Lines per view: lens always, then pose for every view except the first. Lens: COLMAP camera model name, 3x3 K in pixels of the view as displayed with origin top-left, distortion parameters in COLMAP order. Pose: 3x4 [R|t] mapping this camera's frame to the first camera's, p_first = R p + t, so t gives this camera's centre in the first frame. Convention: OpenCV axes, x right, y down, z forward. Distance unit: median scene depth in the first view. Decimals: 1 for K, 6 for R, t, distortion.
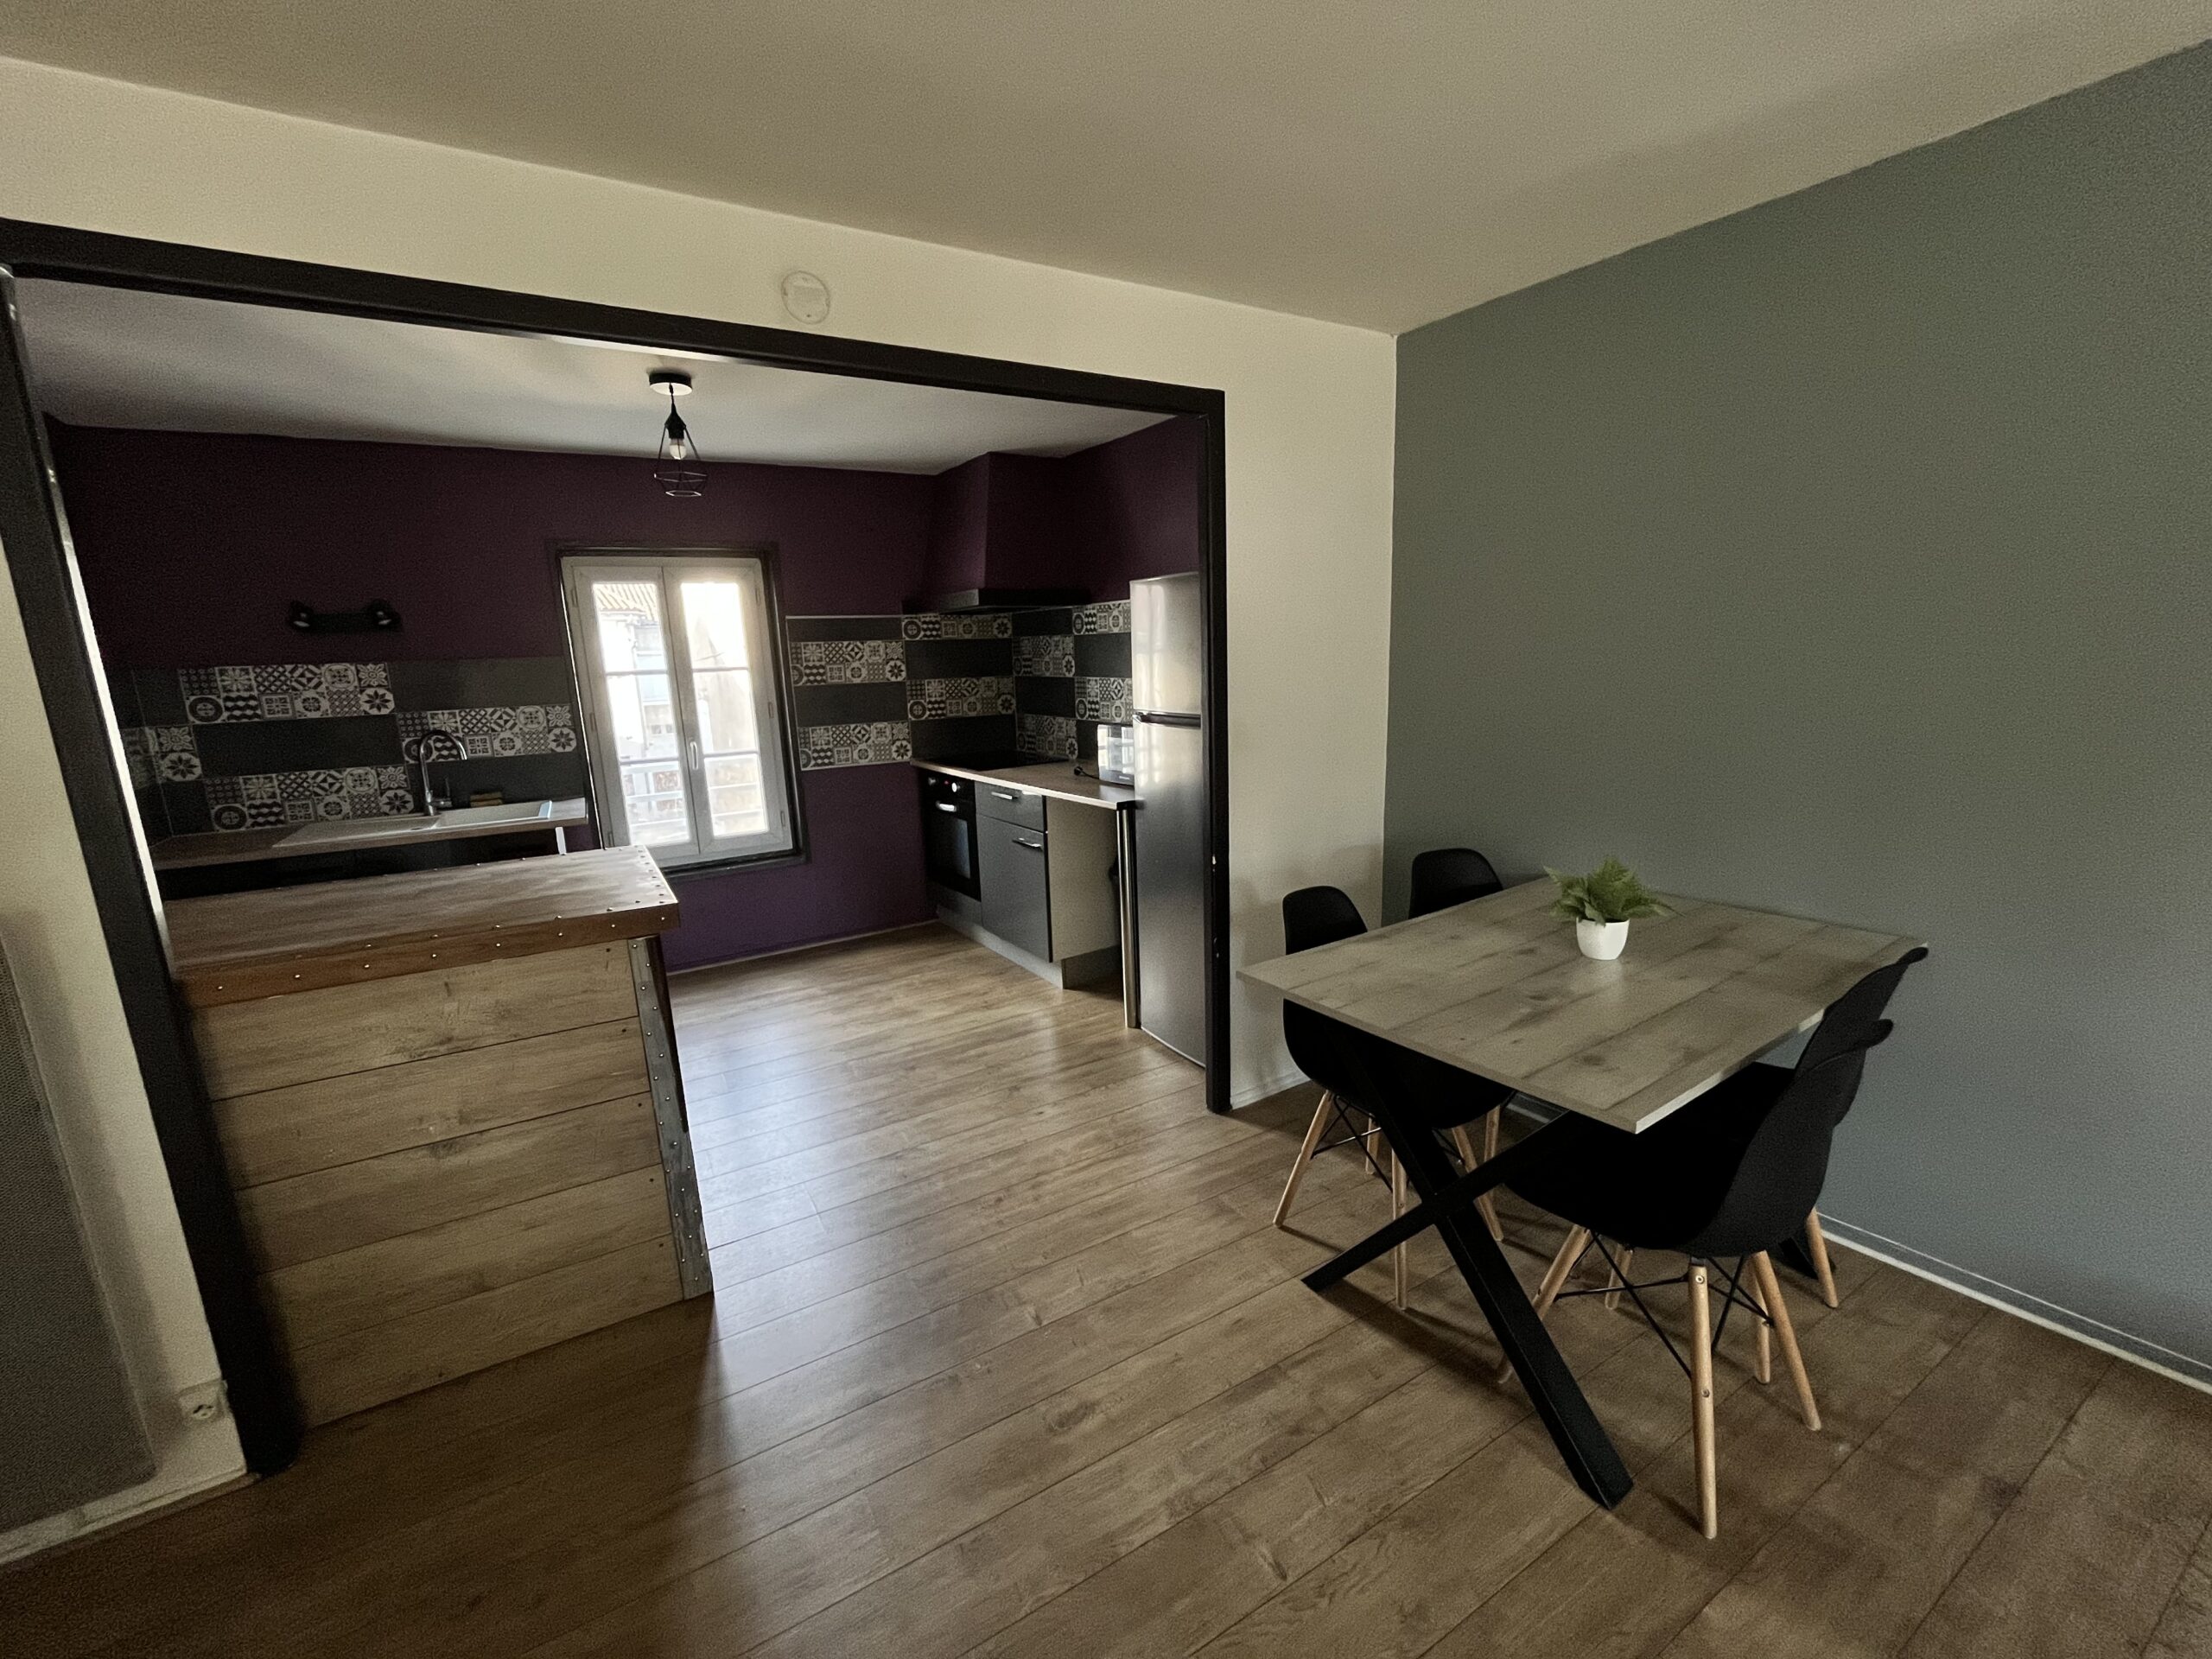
lens RADIAL K [[893.0, 0, 1098.8], [0, 893.0, 823.5], [0, 0, 1]] dist [-0.001491, -0.000302]
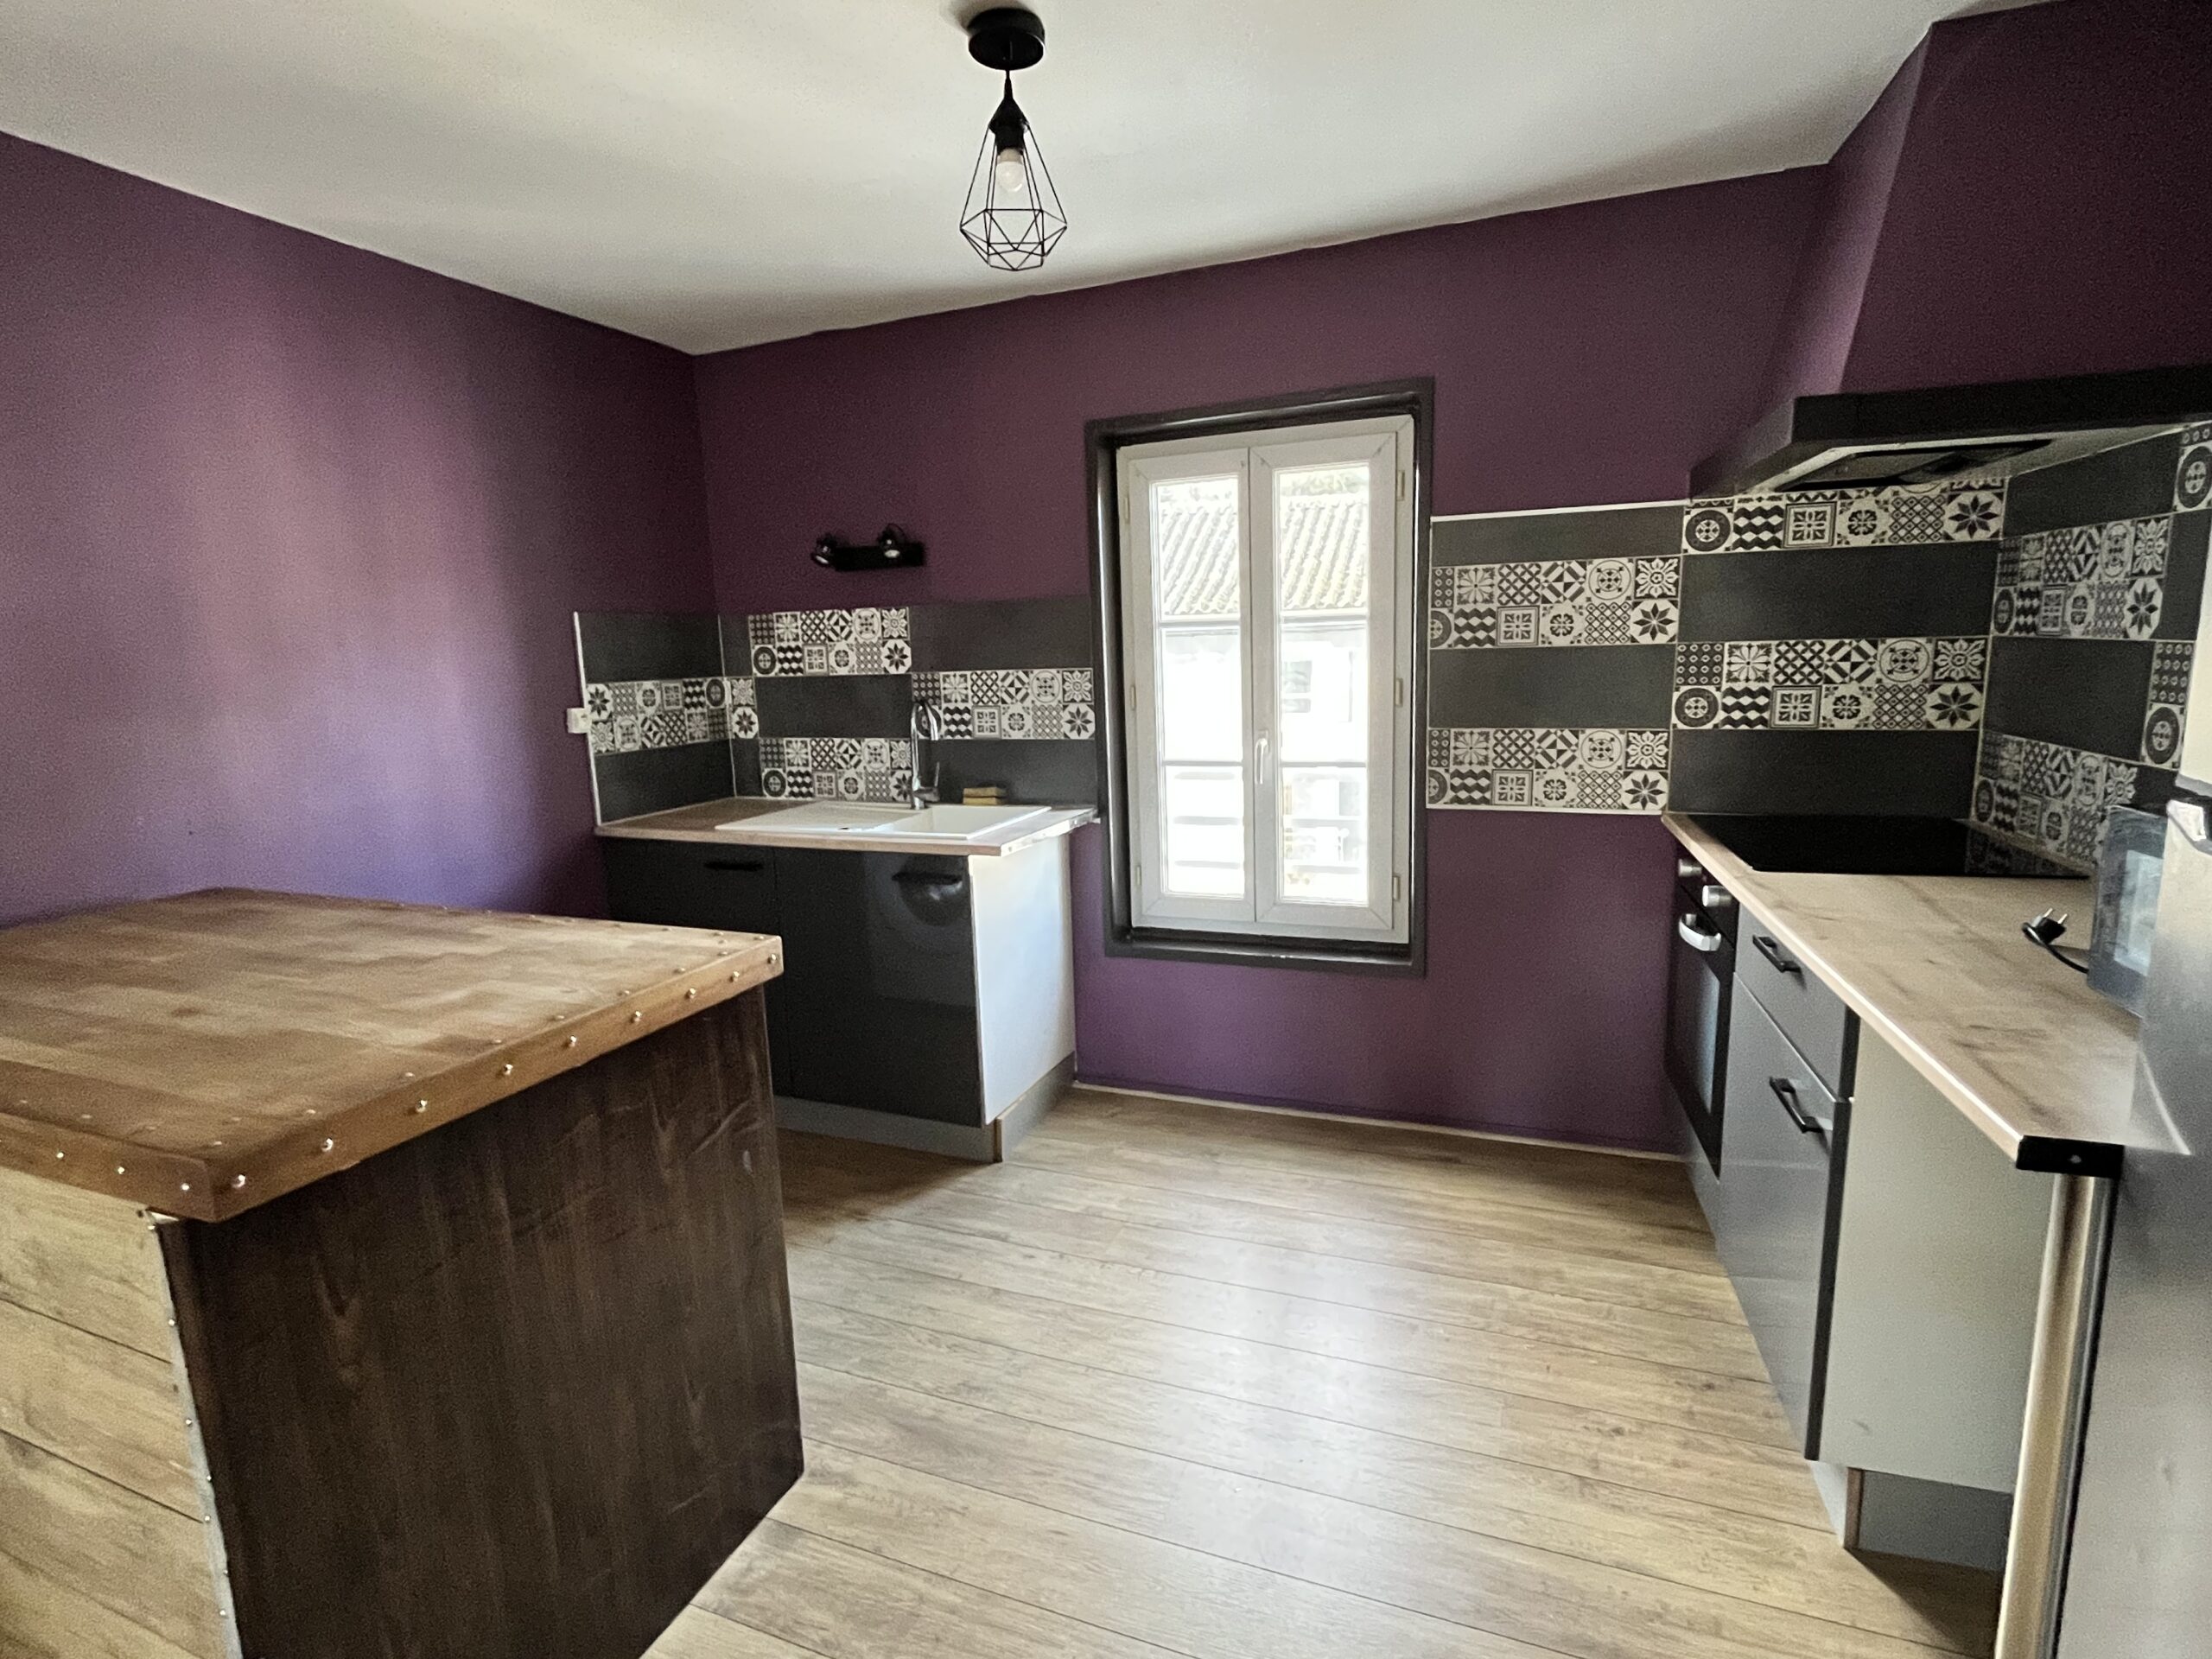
lens RADIAL K [[1106.9, 0, 1106.0], [0, 1106.9, 829.5], [0, 0, 1]] dist [-0.001198, -0.000828]
pose [[0.608976, 0.146879, -0.779470, 0.078555], [-0.141105, 0.987091, 0.075762, -0.079908], [0.780537, 0.063850, 0.621841, 0.504816]]
